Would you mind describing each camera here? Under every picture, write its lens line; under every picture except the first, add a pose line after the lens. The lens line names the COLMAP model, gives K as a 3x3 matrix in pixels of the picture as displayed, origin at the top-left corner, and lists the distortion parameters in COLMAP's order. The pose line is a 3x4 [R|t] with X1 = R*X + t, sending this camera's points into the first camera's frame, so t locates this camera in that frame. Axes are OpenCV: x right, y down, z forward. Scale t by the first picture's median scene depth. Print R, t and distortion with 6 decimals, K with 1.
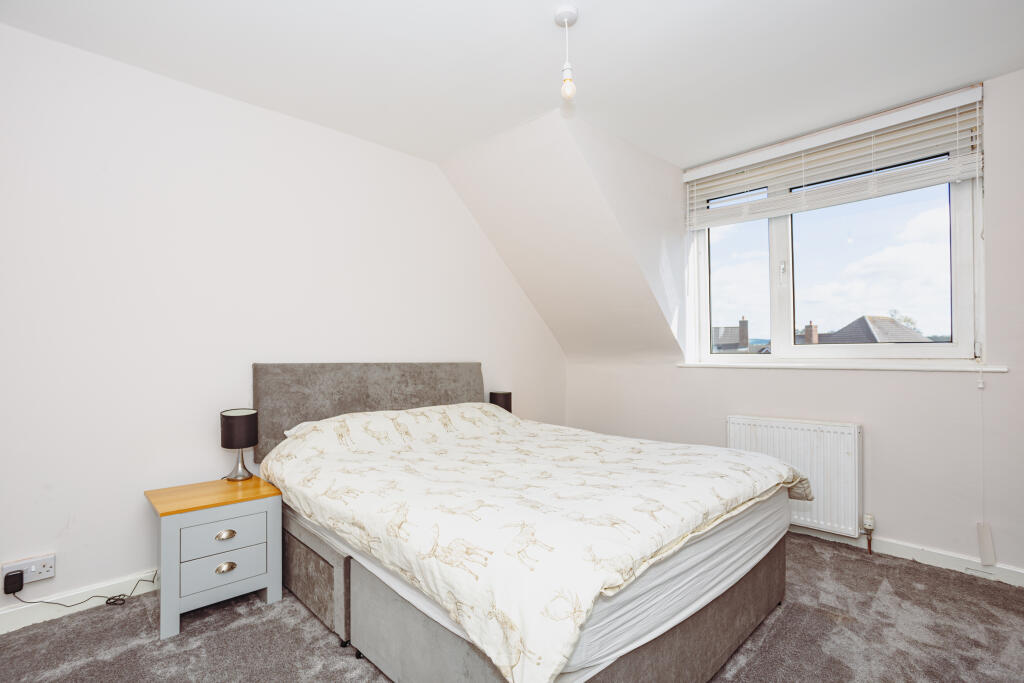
lens RADIAL K [[487.5, 0, 513.6], [0, 487.5, 353.5], [0, 0, 1]] dist [0.000473, 0.000143]
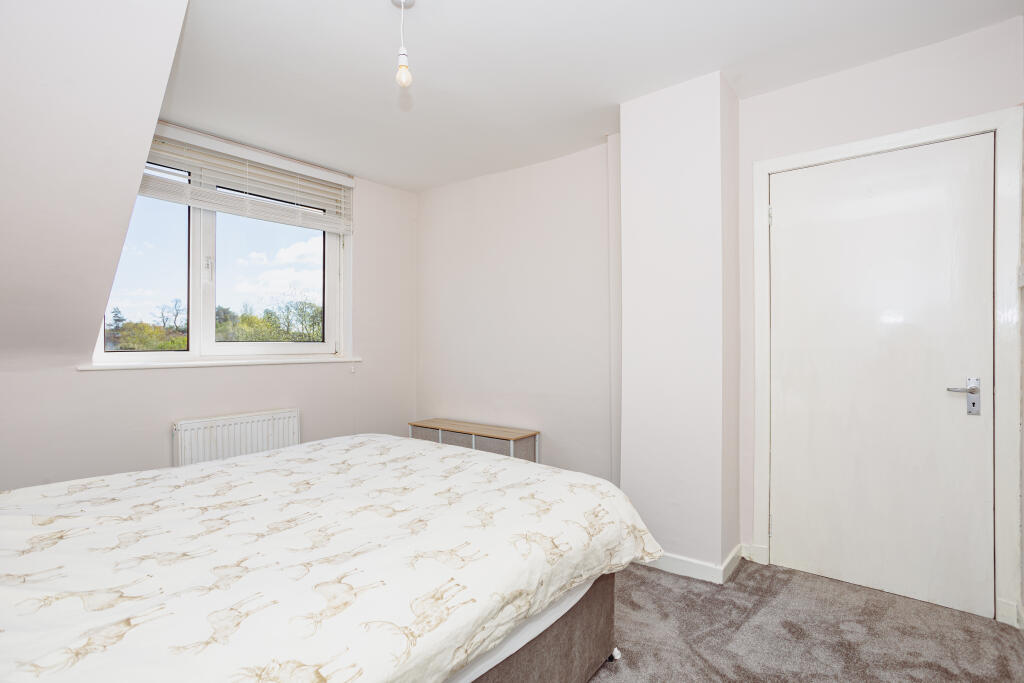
lens RADIAL K [[498.4, 0, 512.0], [0, 498.4, 341.5], [0, 0, 1]] dist [-0.055301, 0.030394]
pose [[-0.148205, 0.012702, 0.988875, -0.867520], [0.003525, 0.999918, -0.012316, -0.007223], [-0.988950, 0.001661, -0.148238, 0.937633]]
